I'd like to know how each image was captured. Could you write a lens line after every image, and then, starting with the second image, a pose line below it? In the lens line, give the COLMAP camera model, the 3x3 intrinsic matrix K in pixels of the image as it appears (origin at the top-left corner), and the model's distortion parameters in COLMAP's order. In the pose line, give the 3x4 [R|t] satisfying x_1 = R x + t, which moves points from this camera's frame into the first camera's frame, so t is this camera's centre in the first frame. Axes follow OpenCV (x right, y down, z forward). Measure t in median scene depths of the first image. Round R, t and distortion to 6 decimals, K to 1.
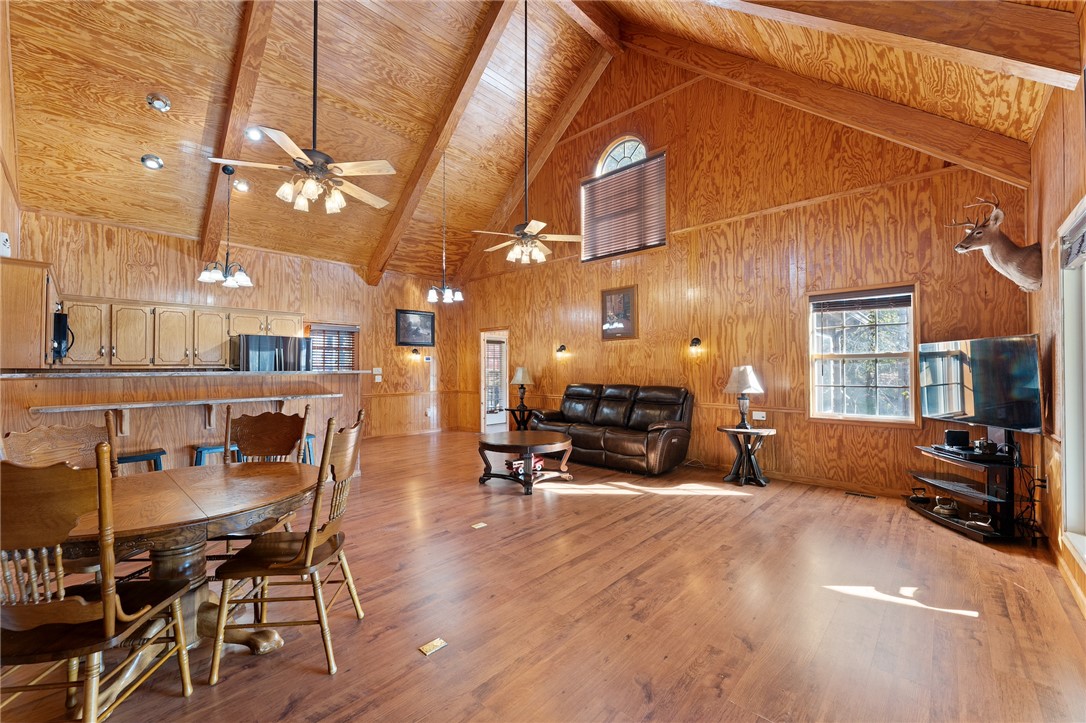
lens RADIAL K [[429.6, 0, 539.5], [0, 429.6, 356.4], [0, 0, 1]] dist [0.001447, 0.000193]
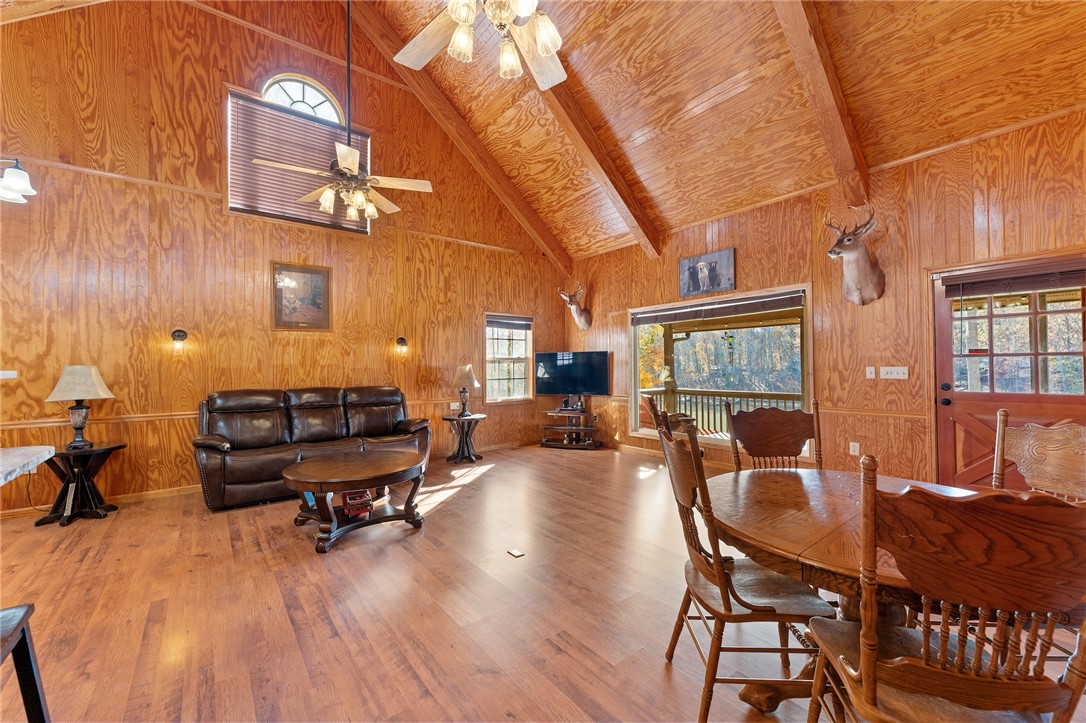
lens RADIAL K [[429.6, 0, 539.5], [0, 429.6, 356.4], [0, 0, 1]] dist [0.001447, 0.000193]
pose [[0.165990, 0.027171, 0.985753, -0.685518], [-0.022001, 0.999474, -0.023844, 0.022413], [-0.985882, -0.017729, 0.166500, 0.586601]]
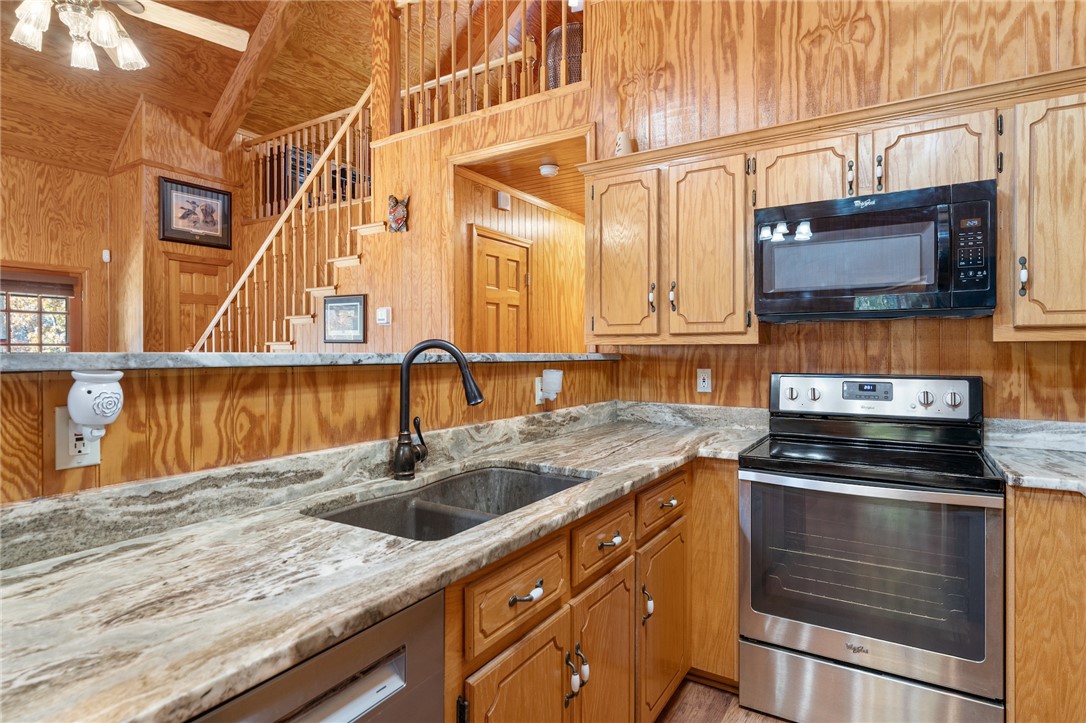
lens RADIAL K [[584.7, 0, 544.8], [0, 584.7, 352.0], [0, 0, 1]] dist [-0.004303, -0.000658]
pose [[-0.982512, 0.004871, -0.186136, -0.658836], [0.009833, 0.999620, -0.025749, 0.039328], [0.185940, -0.027129, -0.982187, 1.237715]]
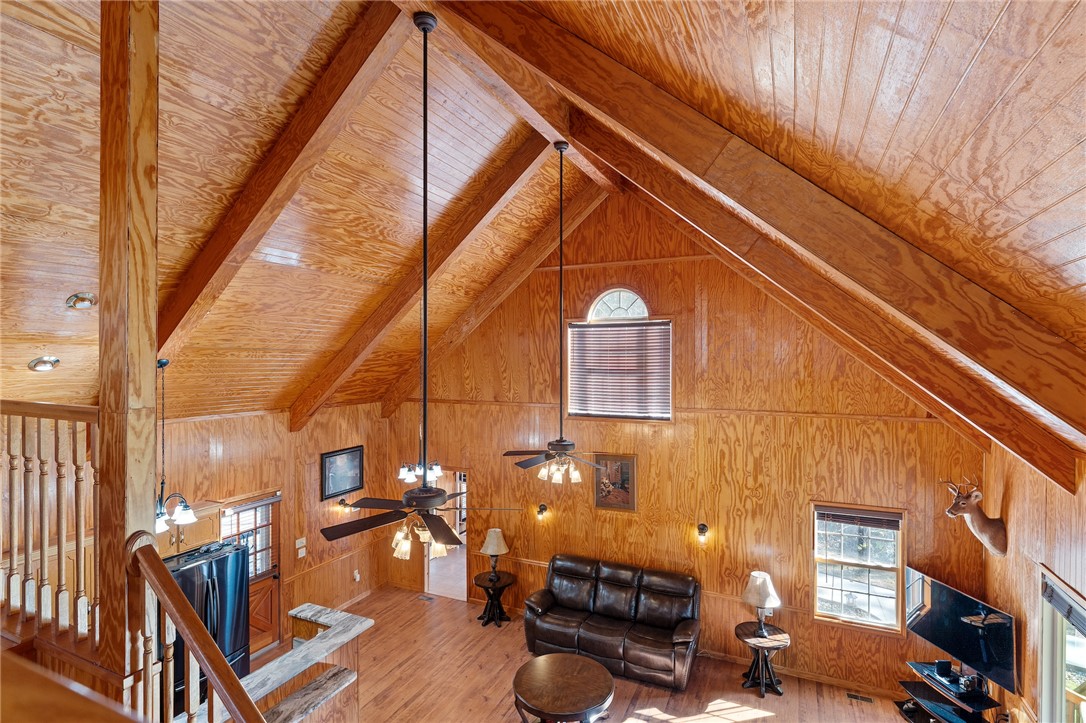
lens RADIAL K [[535.8, 0, 545.4], [0, 535.8, 362.9], [0, 0, 1]] dist [0.000175, -0.000749]
pose [[0.951008, 0.009920, 0.309006, -0.418979], [-0.015358, 0.999767, 0.015170, -0.492982], [-0.308783, -0.019173, 0.950939, -0.054668]]
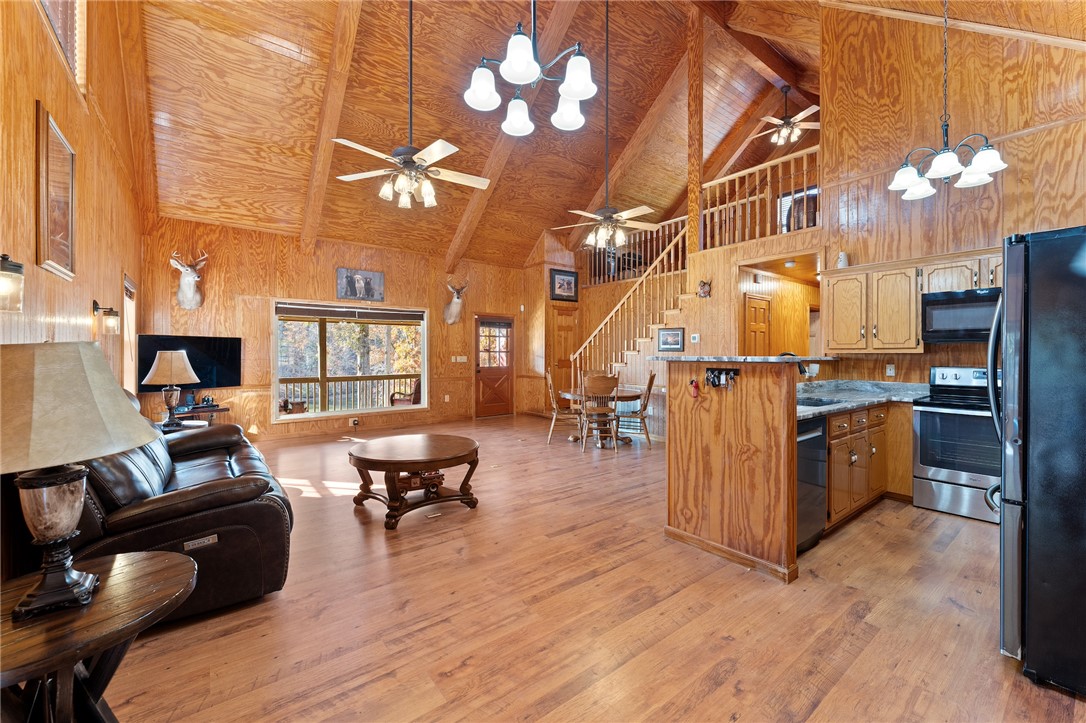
lens RADIAL K [[439.9, 0, 533.4], [0, 439.9, 355.6], [0, 0, 1]] dist [0.000758, -0.000012]
pose [[-0.983985, 0.000763, 0.178250, -0.367549], [-0.004176, 0.999618, -0.027331, 0.051461], [-0.178203, -0.027637, -0.983606, 1.708971]]
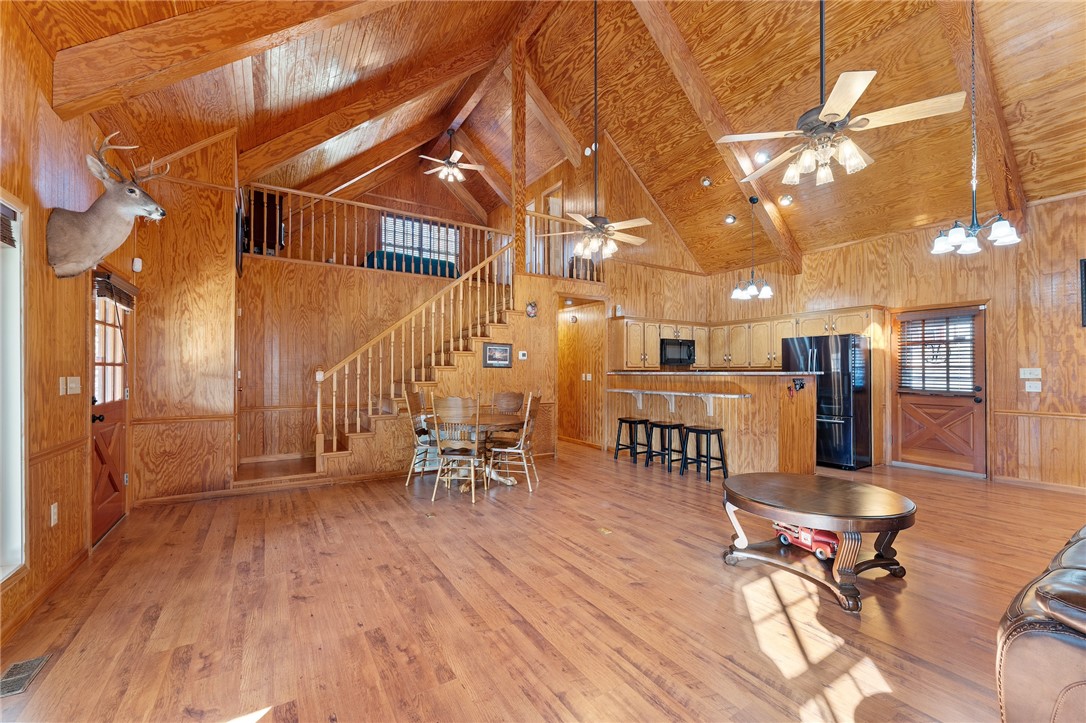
lens RADIAL K [[442.3, 0, 553.0], [0, 442.3, 367.4], [0, 0, 1]] dist [0.006606, 0.000124]
pose [[-0.242074, -0.005843, -0.970240, 0.617785], [0.029774, 0.999466, -0.013447, 0.022560], [0.969801, -0.032143, -0.241771, 0.814326]]
